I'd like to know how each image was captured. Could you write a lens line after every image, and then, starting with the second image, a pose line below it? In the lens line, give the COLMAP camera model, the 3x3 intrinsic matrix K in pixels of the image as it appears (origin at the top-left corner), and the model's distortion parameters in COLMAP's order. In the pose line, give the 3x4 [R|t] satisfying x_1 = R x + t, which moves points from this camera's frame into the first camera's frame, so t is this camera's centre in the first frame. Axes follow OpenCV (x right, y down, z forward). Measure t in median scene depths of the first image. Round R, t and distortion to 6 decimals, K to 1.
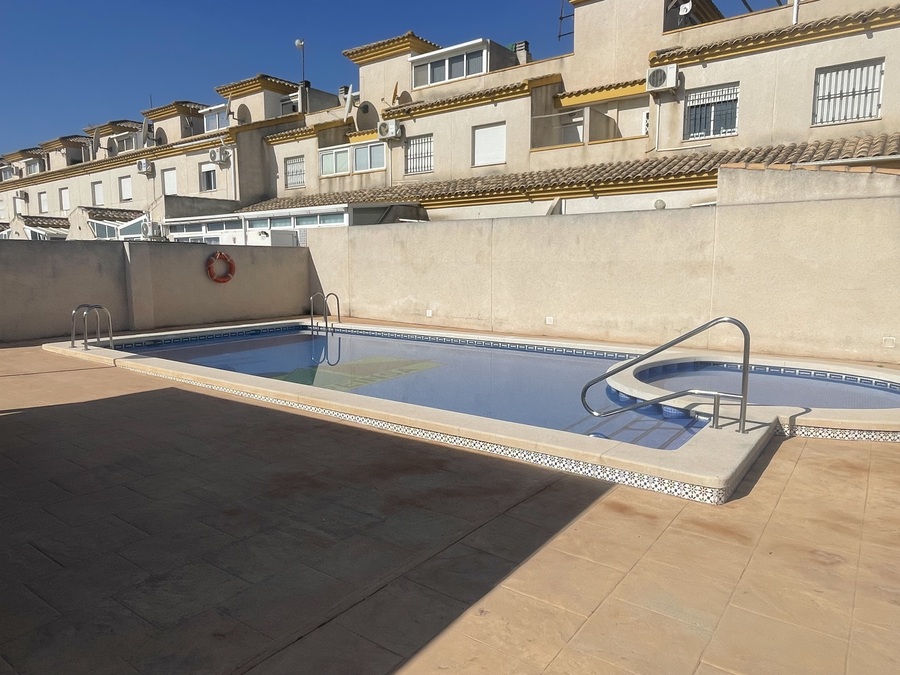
lens RADIAL K [[602.5, 0, 445.9], [0, 602.5, 340.8], [0, 0, 1]] dist [0.003643, -0.005383]
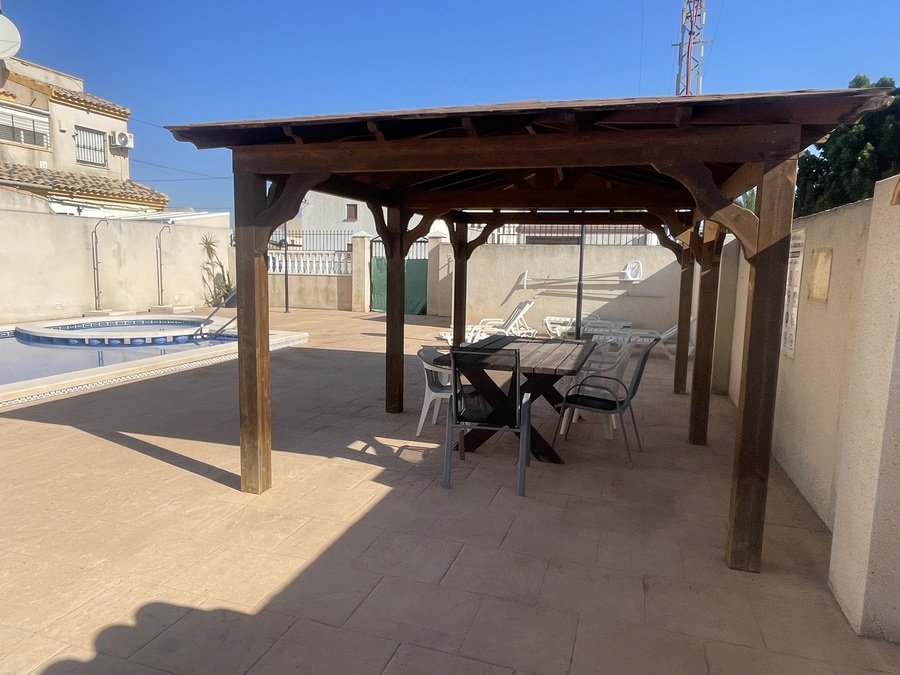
lens RADIAL K [[602.5, 0, 438.8], [0, 602.5, 340.5], [0, 0, 1]] dist [0.003643, -0.005383]
pose [[-0.306884, -0.129070, 0.942954, -0.643117], [0.105134, 0.980101, 0.168371, -0.042200], [-0.945922, 0.150807, -0.287207, 0.311386]]
